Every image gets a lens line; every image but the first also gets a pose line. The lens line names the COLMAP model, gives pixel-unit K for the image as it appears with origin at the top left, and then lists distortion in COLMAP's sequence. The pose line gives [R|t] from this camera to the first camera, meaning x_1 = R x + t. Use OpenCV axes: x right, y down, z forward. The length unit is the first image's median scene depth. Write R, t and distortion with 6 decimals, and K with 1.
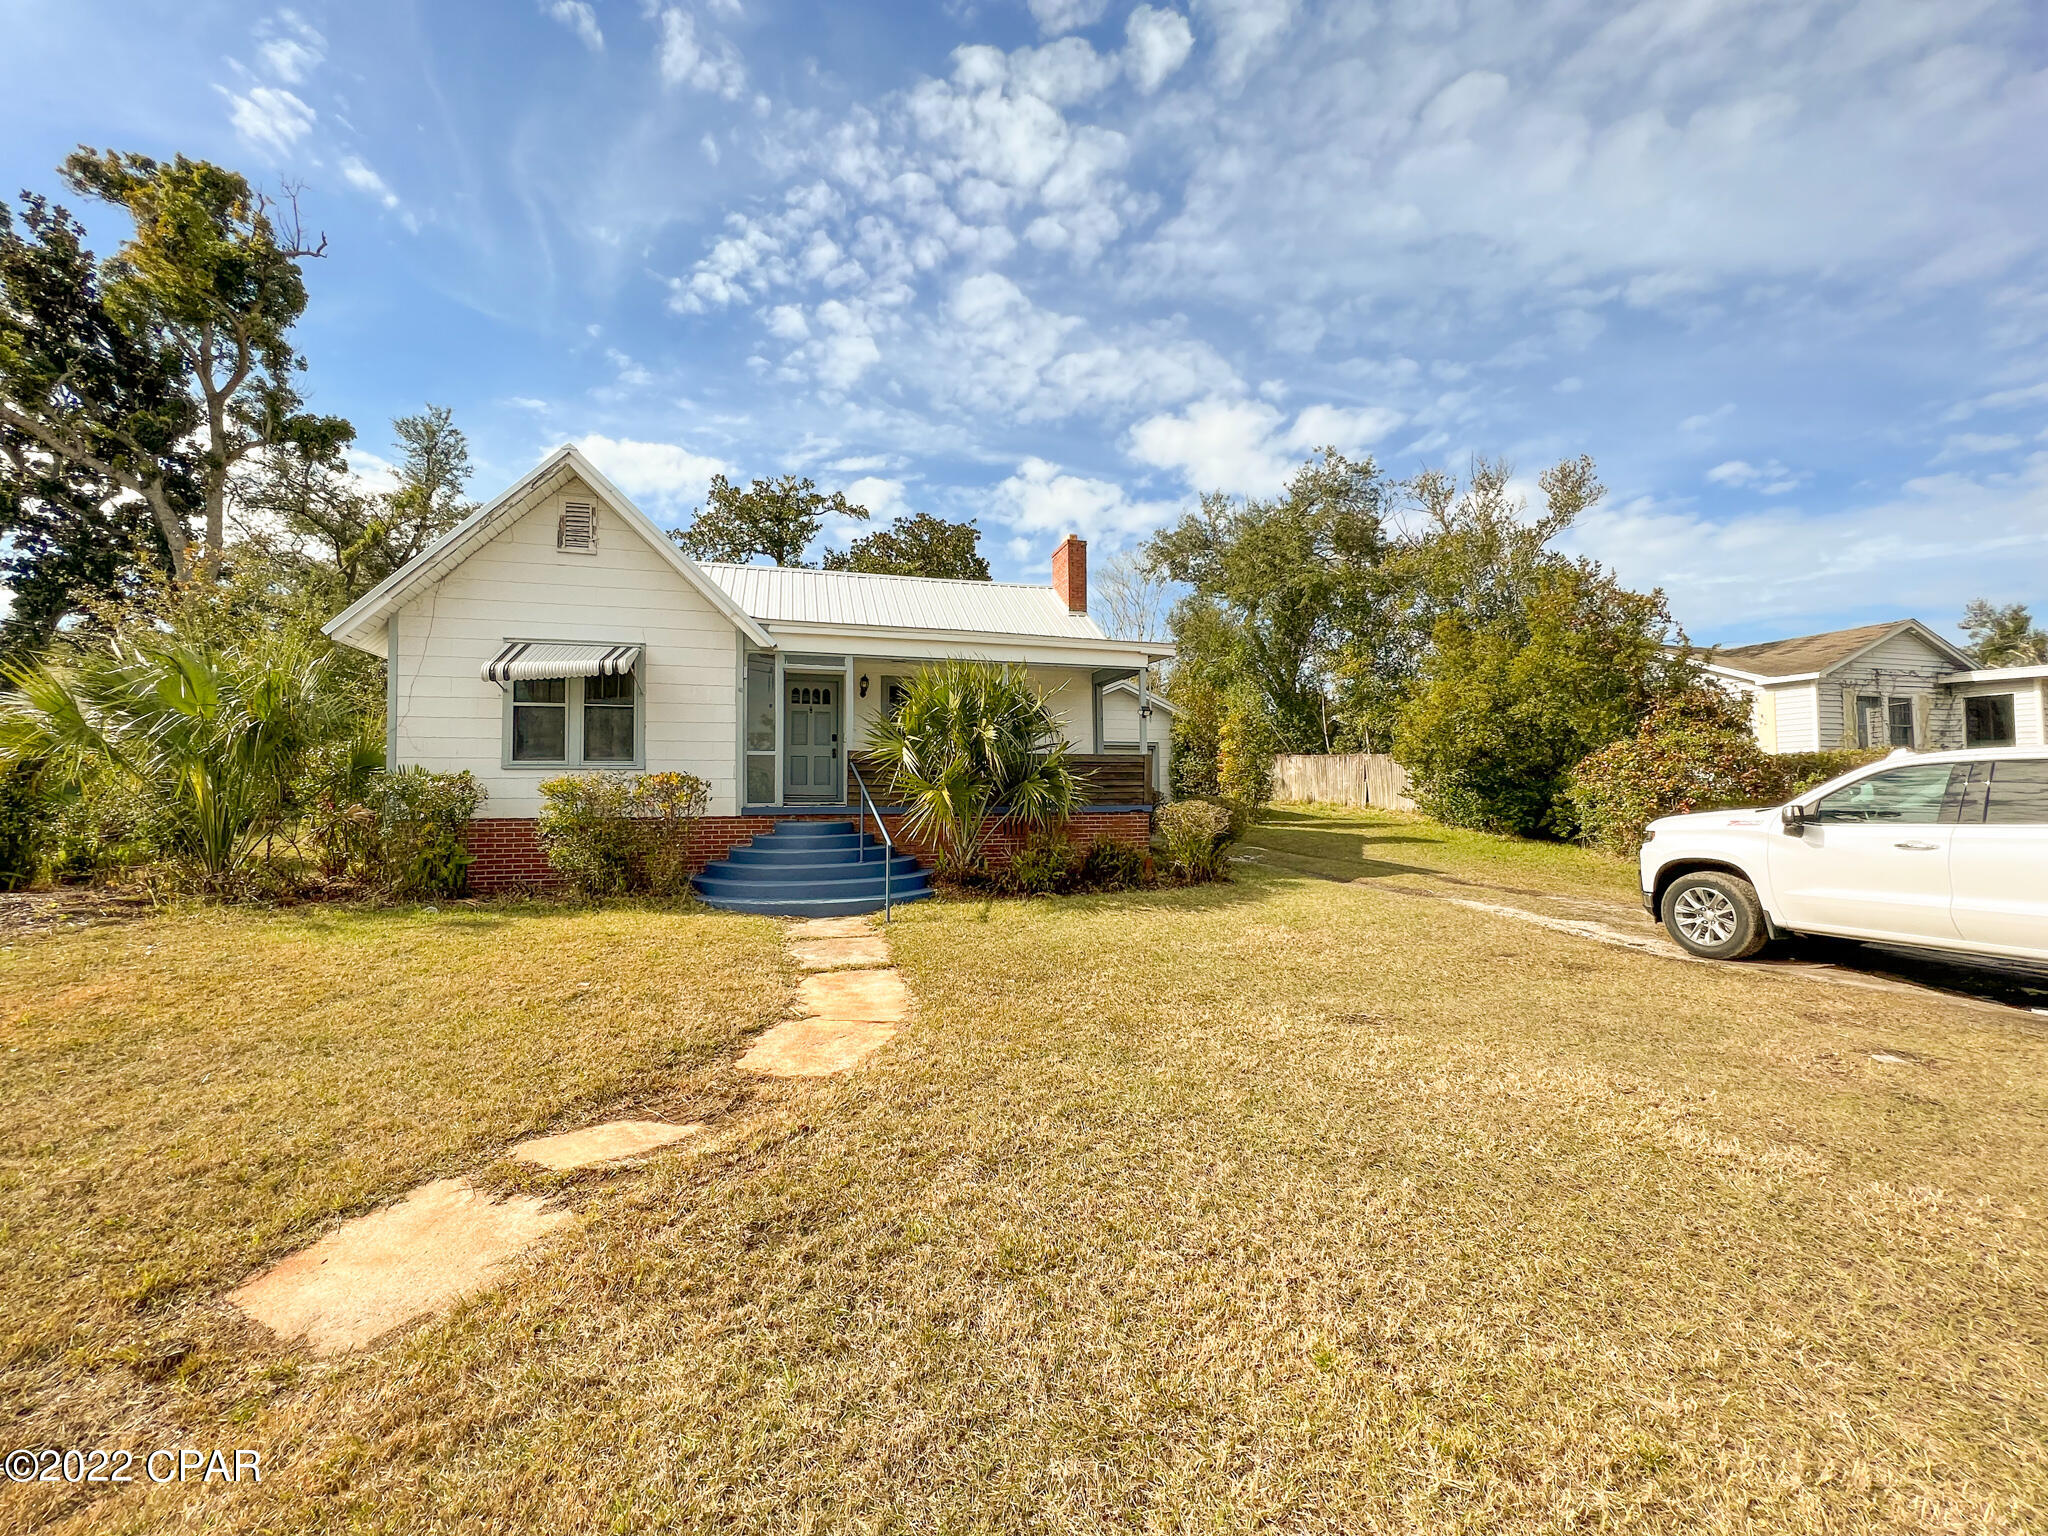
lens RADIAL K [[820.3, 0, 1024.0], [0, 820.3, 768.0], [0, 0, 1]] dist [-0.002521, 0.000275]
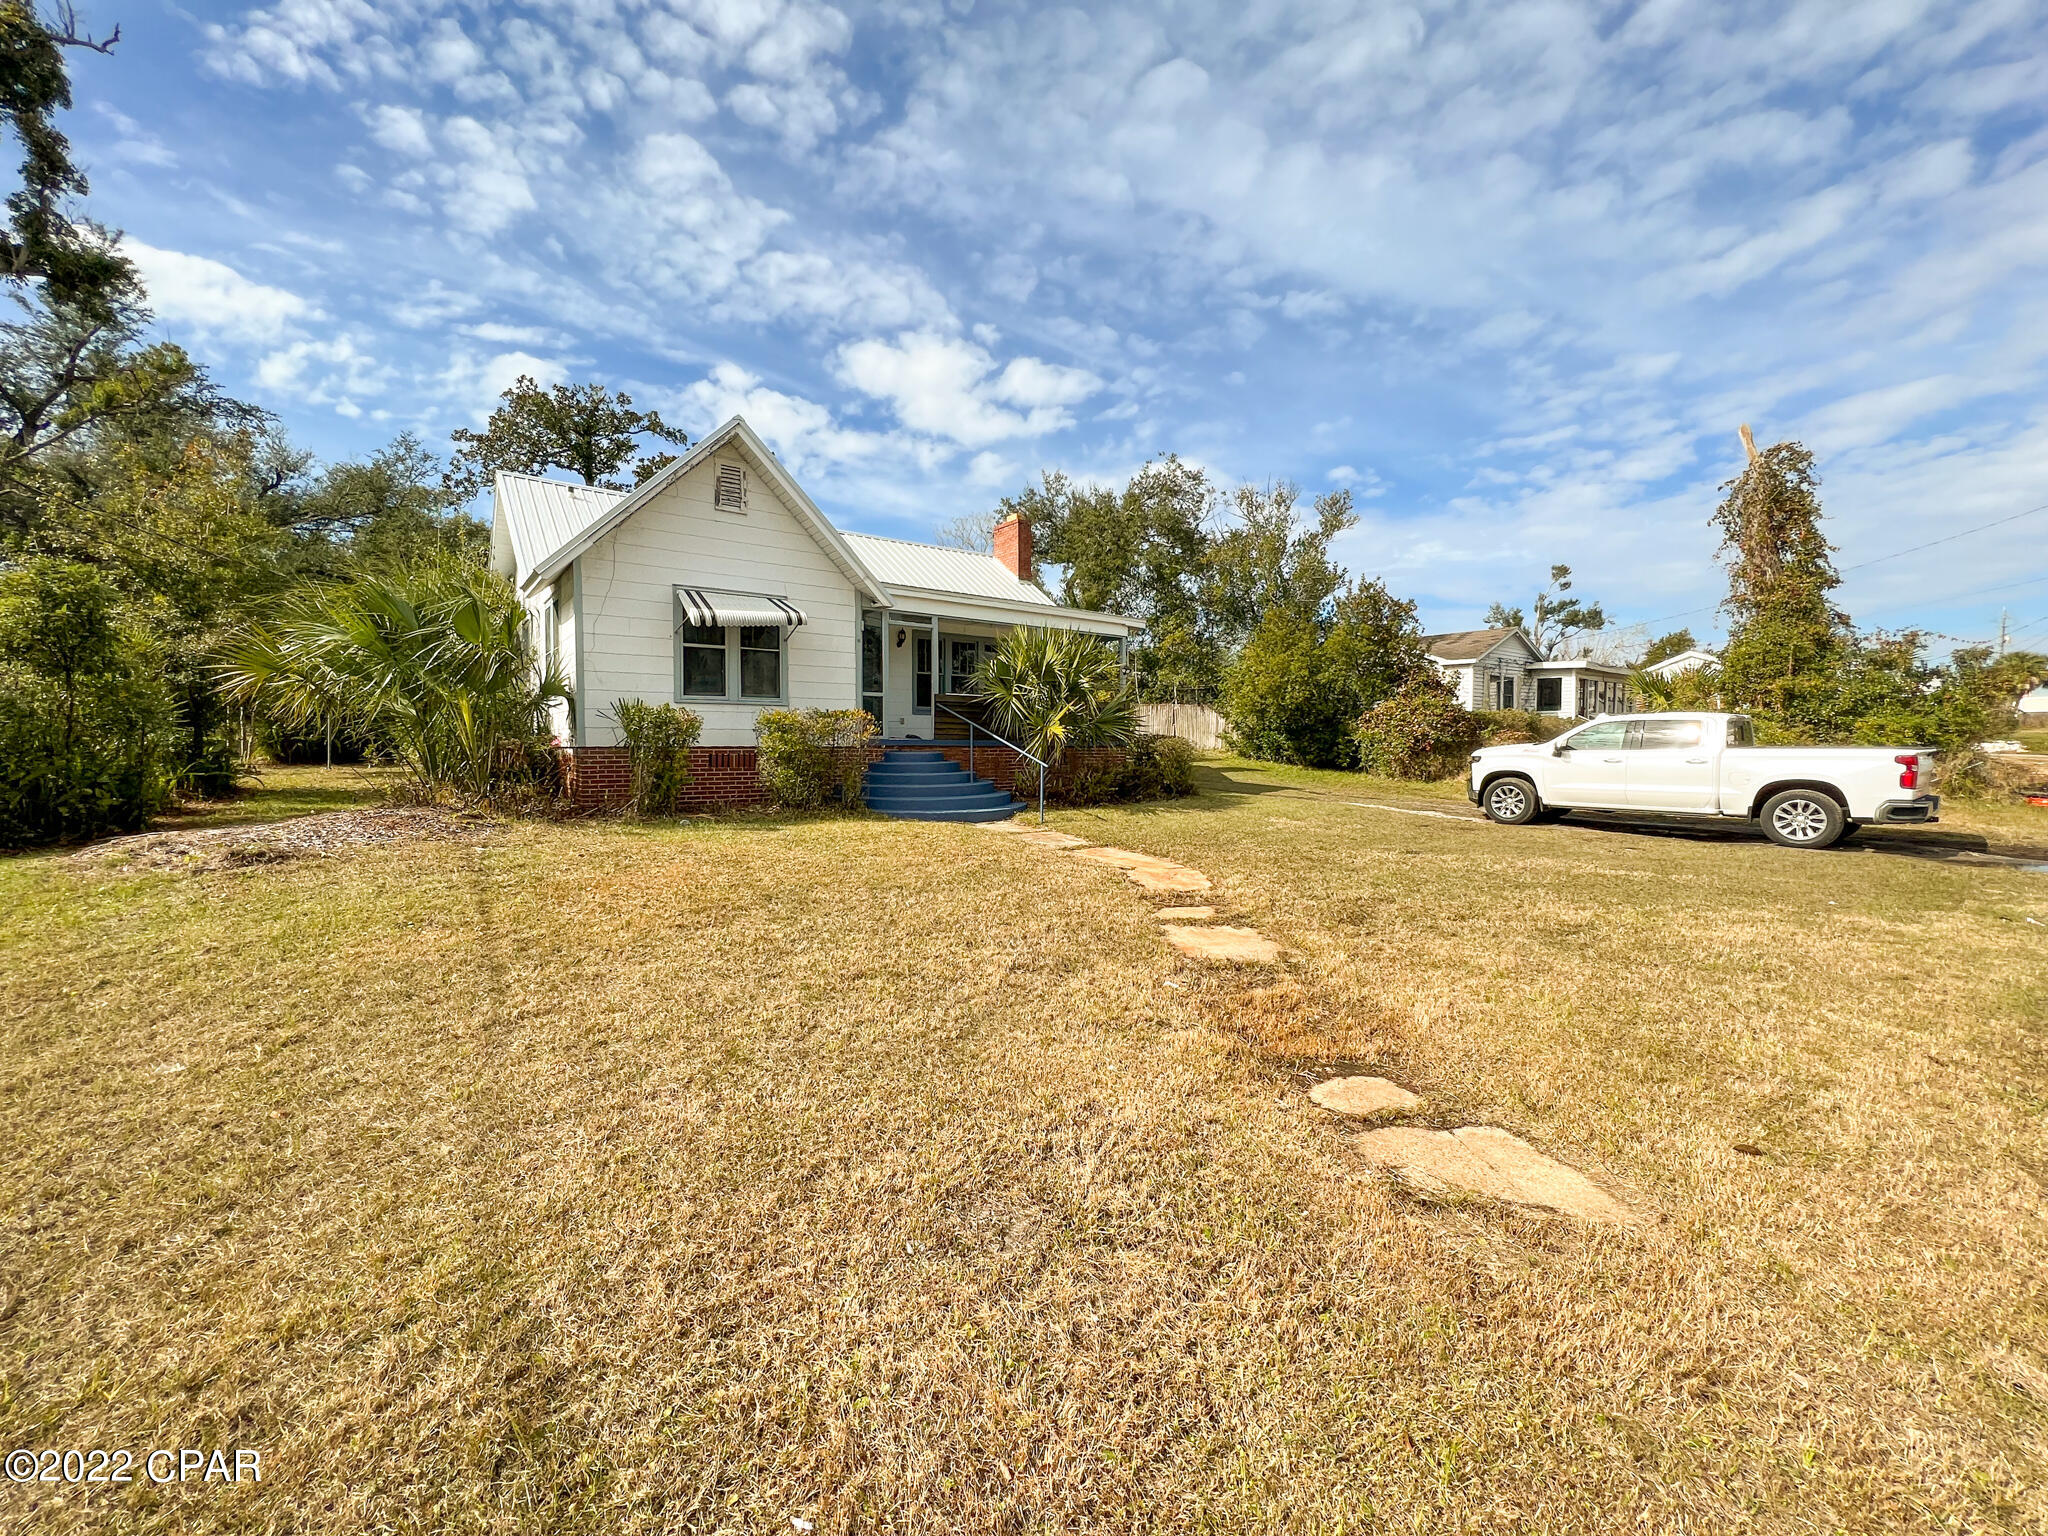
lens RADIAL K [[820.3, 0, 1024.0], [0, 820.3, 768.0], [0, 0, 1]] dist [-0.002521, 0.000275]
pose [[0.934380, -0.002615, 0.356268, -0.435221], [-0.022620, 0.997520, 0.066646, 0.003885], [-0.355559, -0.070331, 0.932004, -0.166890]]
